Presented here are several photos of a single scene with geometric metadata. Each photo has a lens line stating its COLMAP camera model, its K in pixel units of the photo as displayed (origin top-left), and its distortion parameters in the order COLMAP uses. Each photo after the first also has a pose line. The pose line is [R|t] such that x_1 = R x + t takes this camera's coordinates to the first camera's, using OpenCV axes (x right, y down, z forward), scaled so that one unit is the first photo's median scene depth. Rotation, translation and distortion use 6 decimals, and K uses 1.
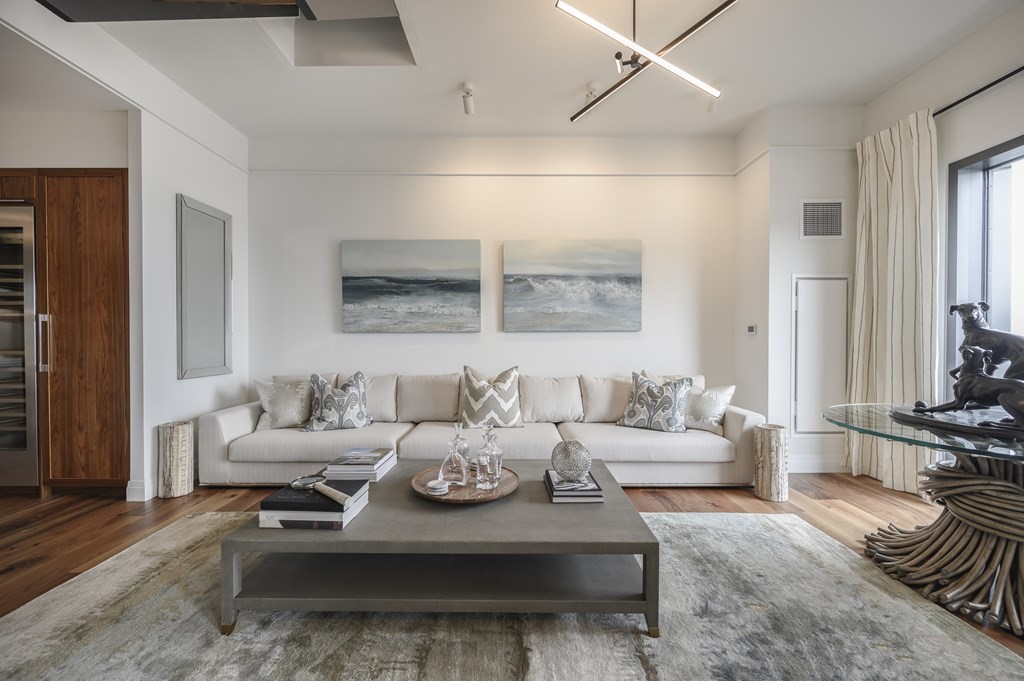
lens RADIAL K [[424.7, 0, 514.6], [0, 424.7, 342.0], [0, 0, 1]] dist [-0.001903, 0.000087]
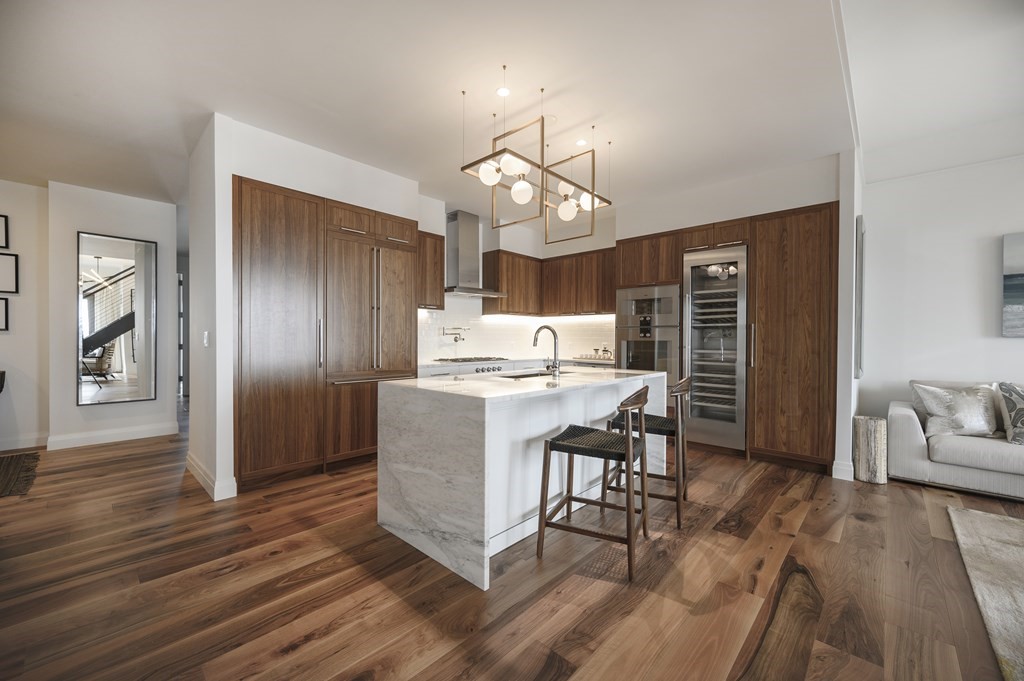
lens RADIAL K [[402.2, 0, 510.7], [0, 402.2, 342.1], [0, 0, 1]] dist [-0.000219, 0.000074]
pose [[0.727288, 0.008686, -0.686277, -0.788791], [-0.012514, 0.999922, -0.000606, 0.002815], [0.686218, 0.009029, 0.727340, -0.456014]]
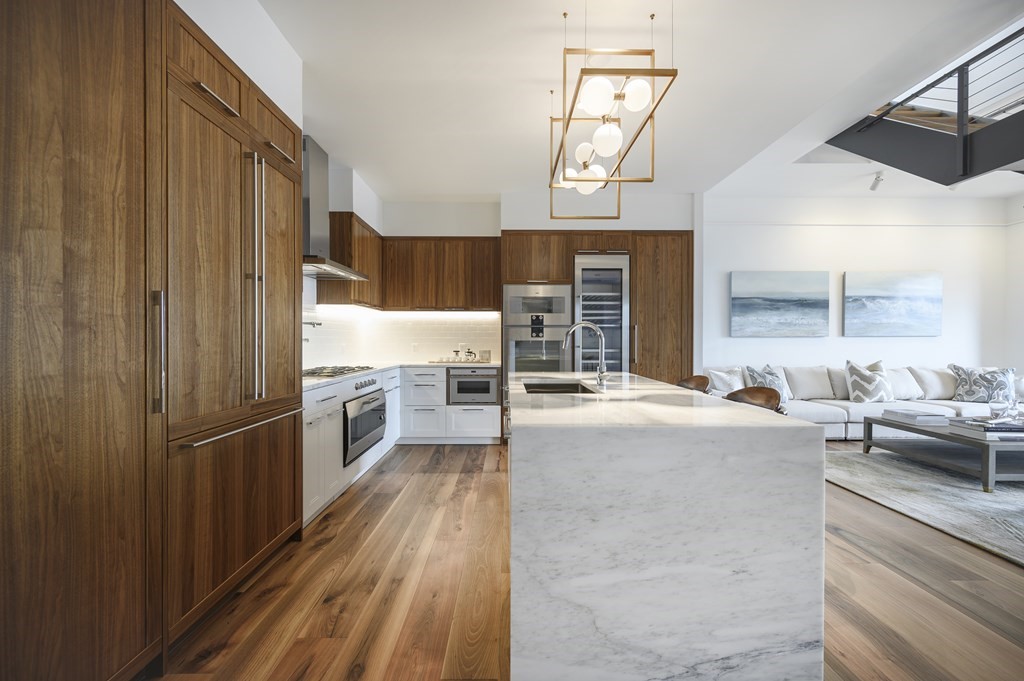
lens RADIAL K [[402.2, 0, 510.8], [0, 402.2, 342.6], [0, 0, 1]] dist [-0.000219, 0.000074]
pose [[0.999996, -0.000107, 0.002845, -1.553973], [0.000122, 0.999985, -0.005481, 0.004773], [-0.002844, 0.005482, 0.999981, -0.448699]]
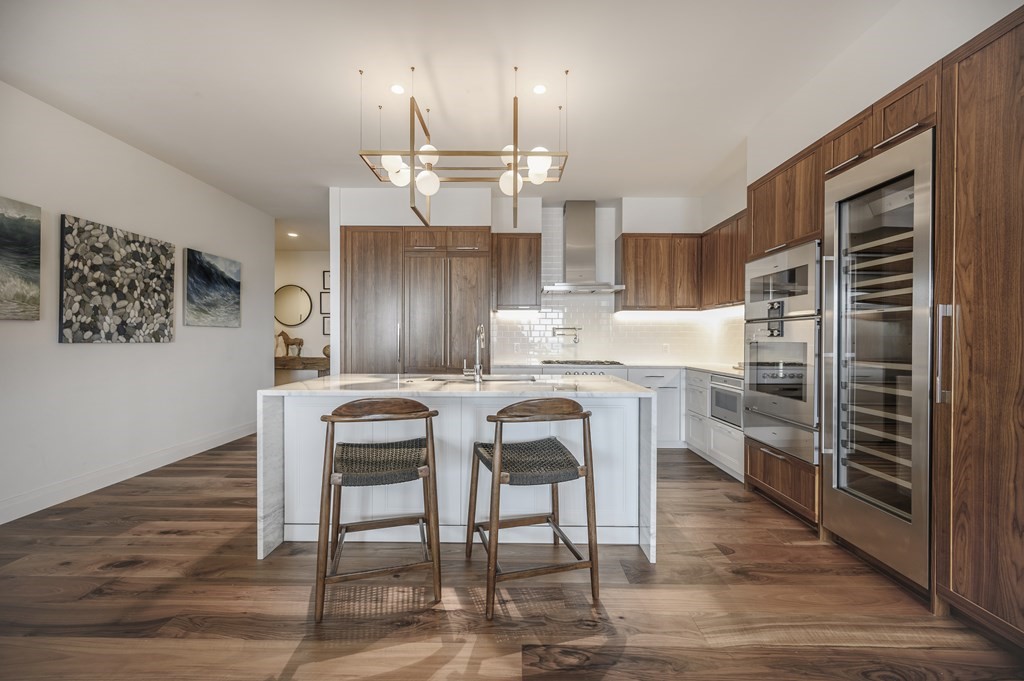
lens RADIAL K [[402.2, 0, 511.4], [0, 402.2, 342.4], [0, 0, 1]] dist [-0.000219, 0.000074]
pose [[-0.014505, 0.008562, -0.999858, -0.545303], [-0.015959, 0.999834, 0.008793, -0.008247], [0.999767, 0.016084, -0.014366, 0.408061]]
